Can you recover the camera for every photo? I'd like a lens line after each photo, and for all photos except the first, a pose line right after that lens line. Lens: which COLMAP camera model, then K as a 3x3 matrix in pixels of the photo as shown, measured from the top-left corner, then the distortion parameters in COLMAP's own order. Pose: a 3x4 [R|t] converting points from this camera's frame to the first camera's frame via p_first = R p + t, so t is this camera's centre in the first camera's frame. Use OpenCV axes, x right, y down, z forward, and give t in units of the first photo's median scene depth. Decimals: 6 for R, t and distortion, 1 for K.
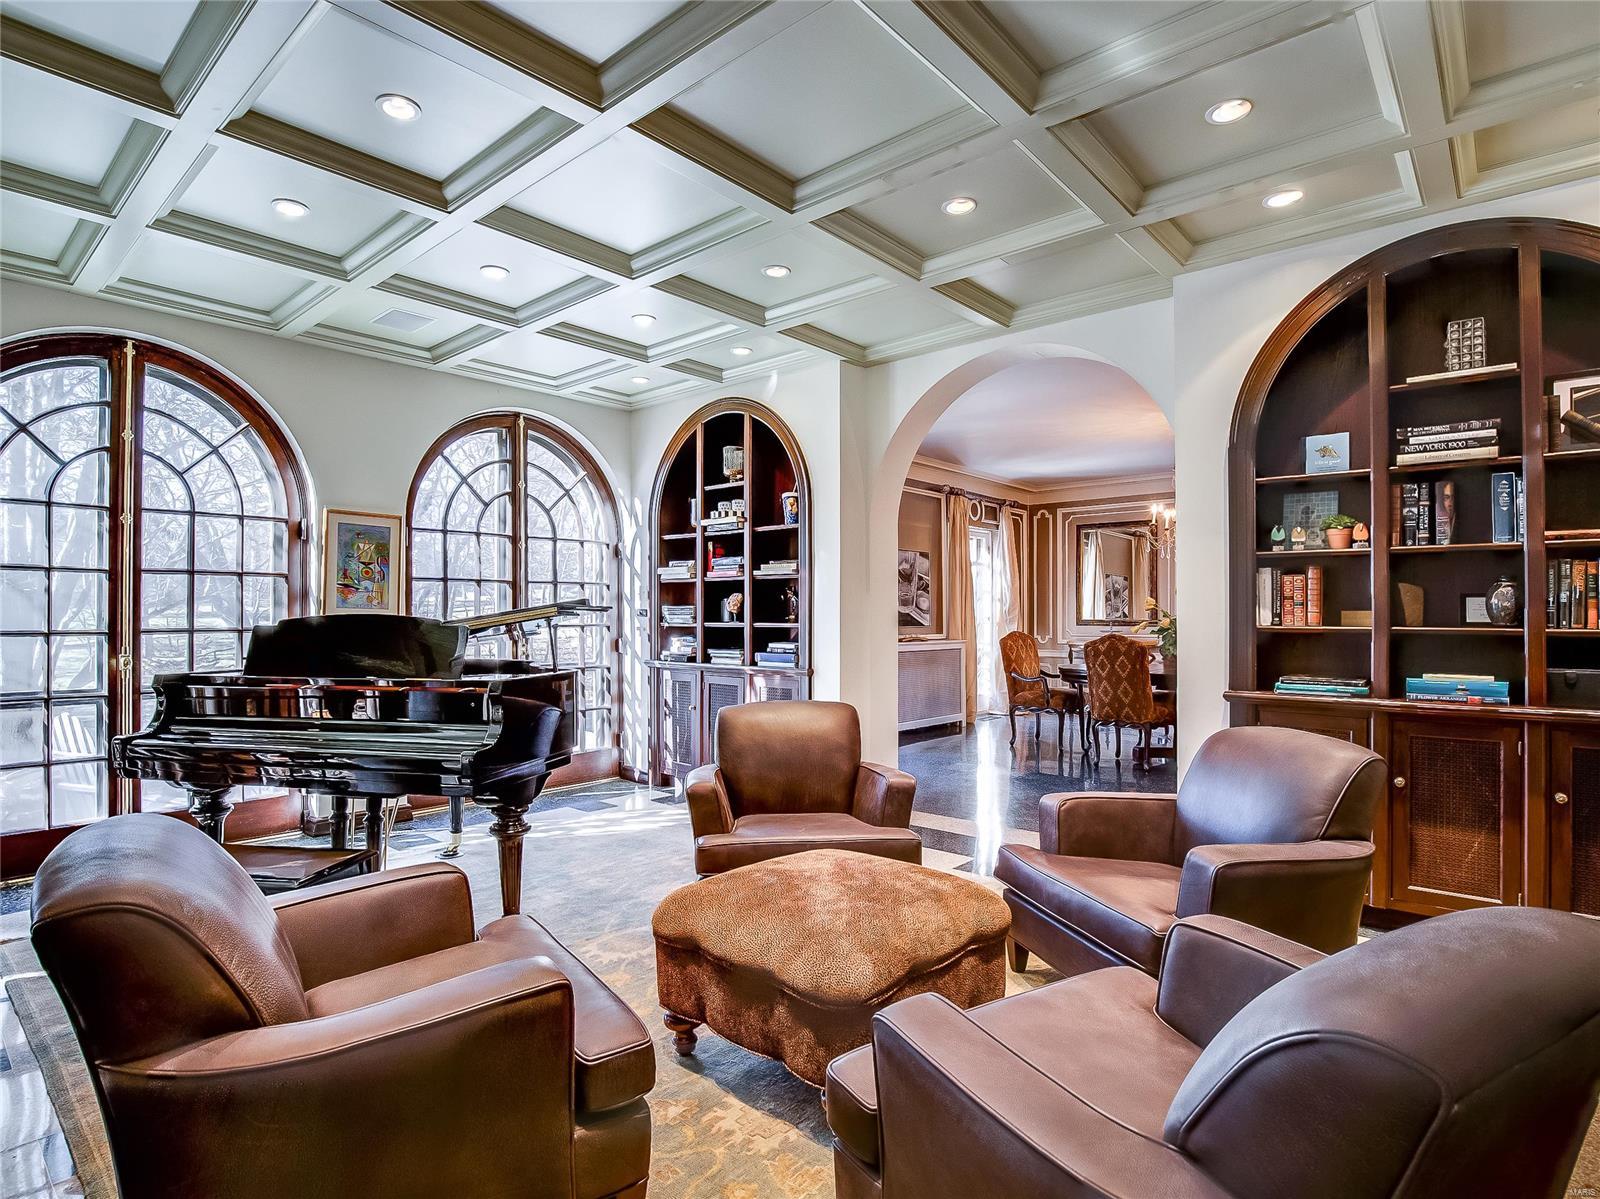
lens RADIAL K [[854.2, 0, 800.0], [0, 854.2, 599.5], [0, 0, 1]] dist [-0.000336, 0.000279]
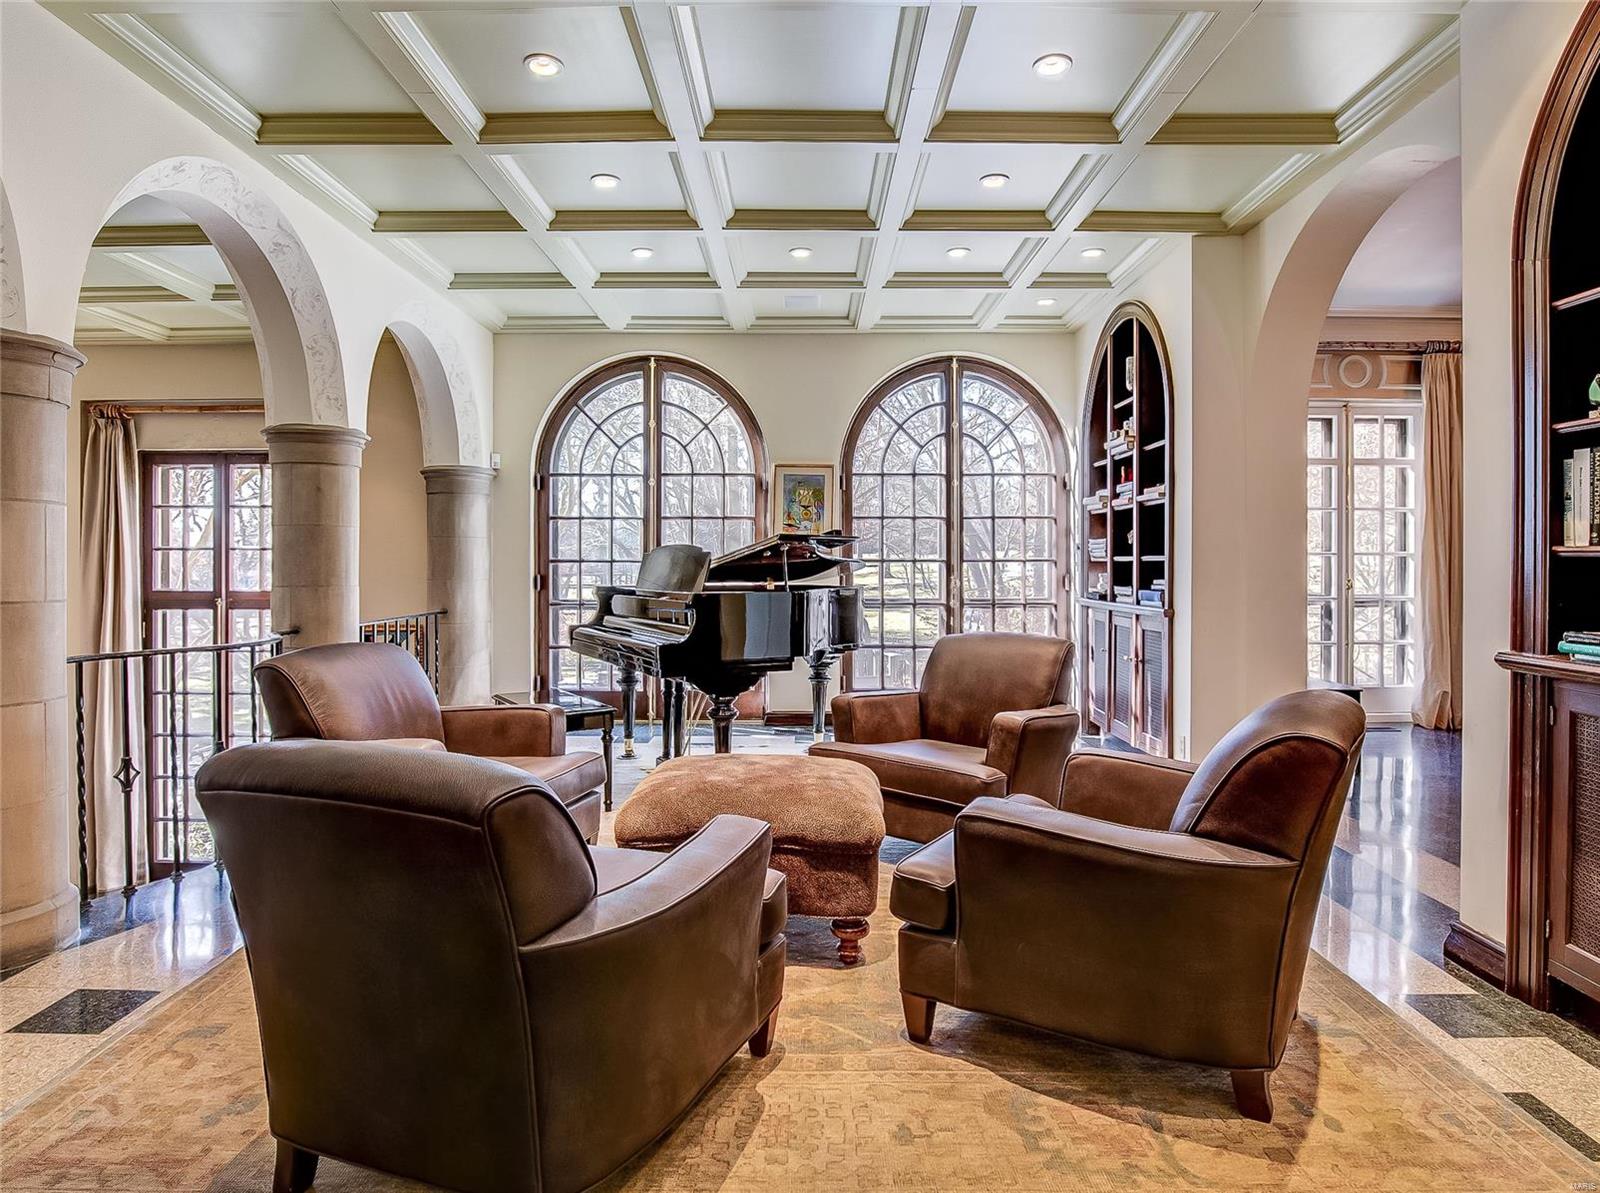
lens RADIAL K [[939.1, 0, 798.9], [0, 939.1, 562.6], [0, 0, 1]] dist [-0.063079, 0.000141]
pose [[0.661506, 0.001487, -0.749938, 0.427701], [0.010701, 0.999877, 0.011423, 0.019343], [0.749863, -0.015582, 0.661410, 0.111066]]
